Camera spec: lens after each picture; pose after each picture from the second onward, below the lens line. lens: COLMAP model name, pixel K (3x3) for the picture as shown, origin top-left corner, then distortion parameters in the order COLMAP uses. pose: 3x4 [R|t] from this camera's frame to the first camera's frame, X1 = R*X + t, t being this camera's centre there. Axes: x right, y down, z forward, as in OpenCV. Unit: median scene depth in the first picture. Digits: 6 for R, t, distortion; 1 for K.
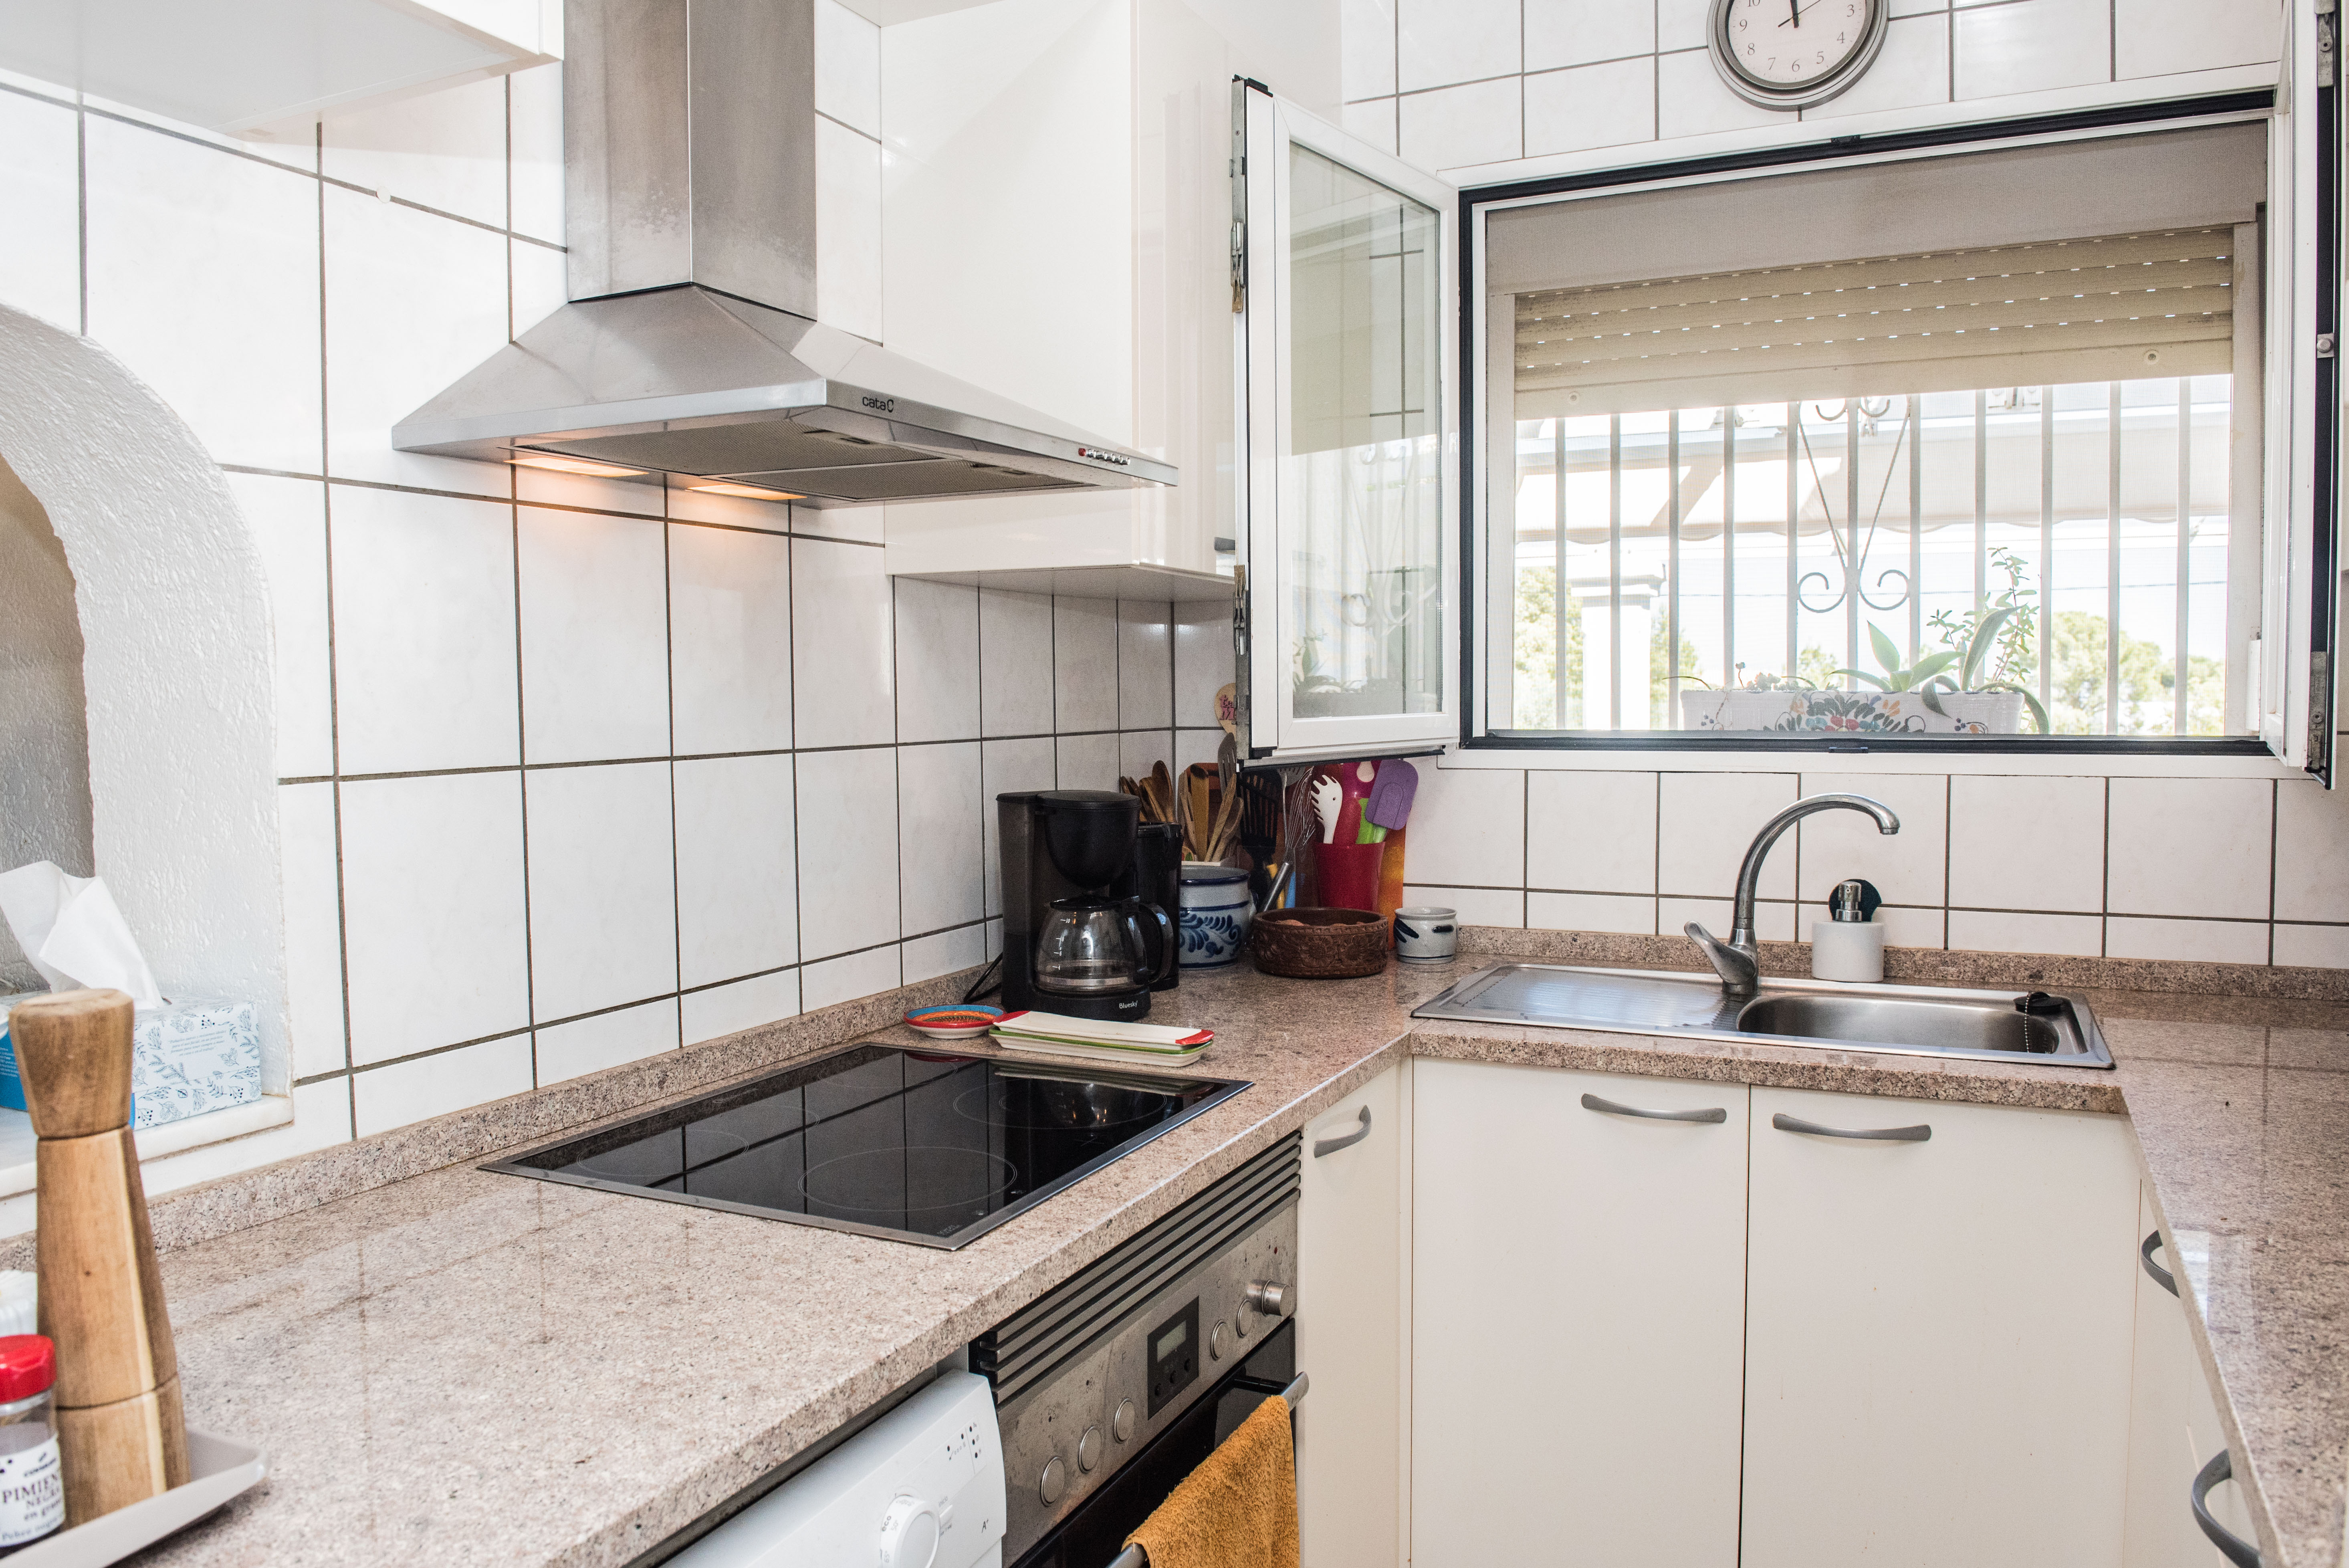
lens RADIAL K [[1677.0, 0, 1184.0], [0, 1677.0, 782.3], [0, 0, 1]] dist [-0.047075, -0.002135]
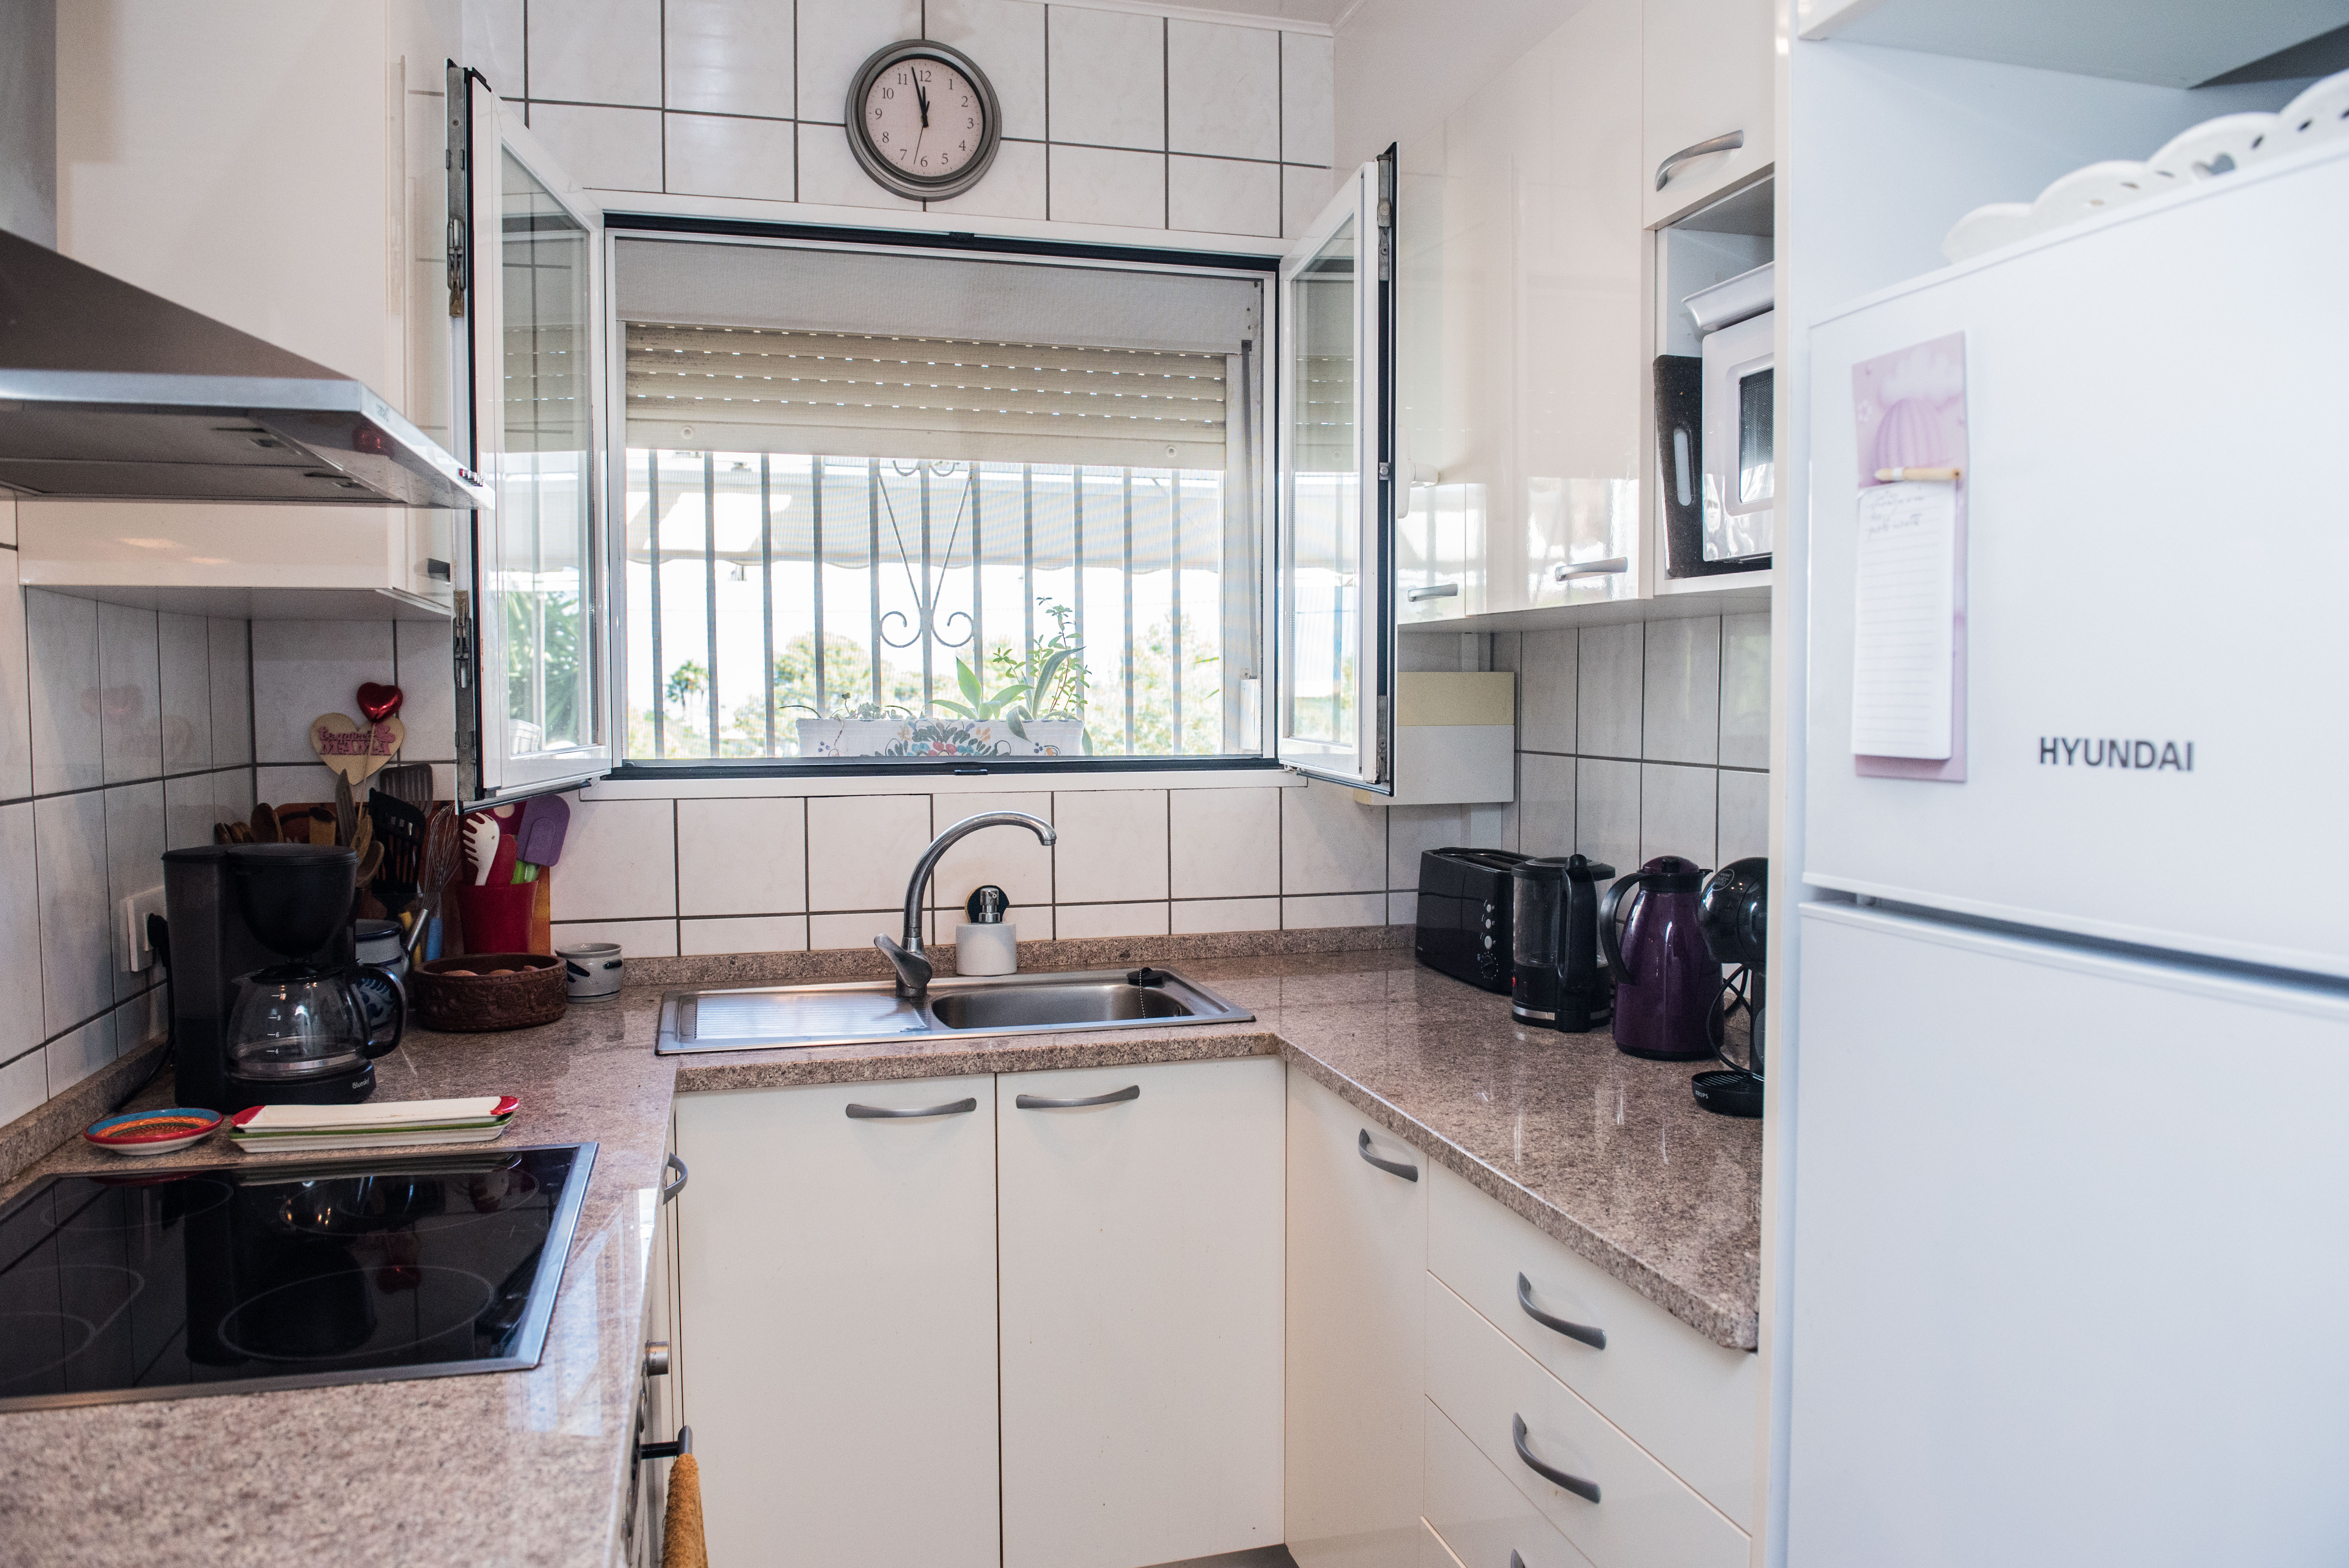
lens RADIAL K [[1658.9, 0, 1174.5], [0, 1658.9, 784.0], [0, 0, 1]] dist [-0.040642, -0.008468]
pose [[0.750911, -0.029745, 0.659733, -0.254913], [0.032416, 0.999441, 0.008165, -0.016878], [-0.659607, 0.015255, 0.751456, 0.058092]]
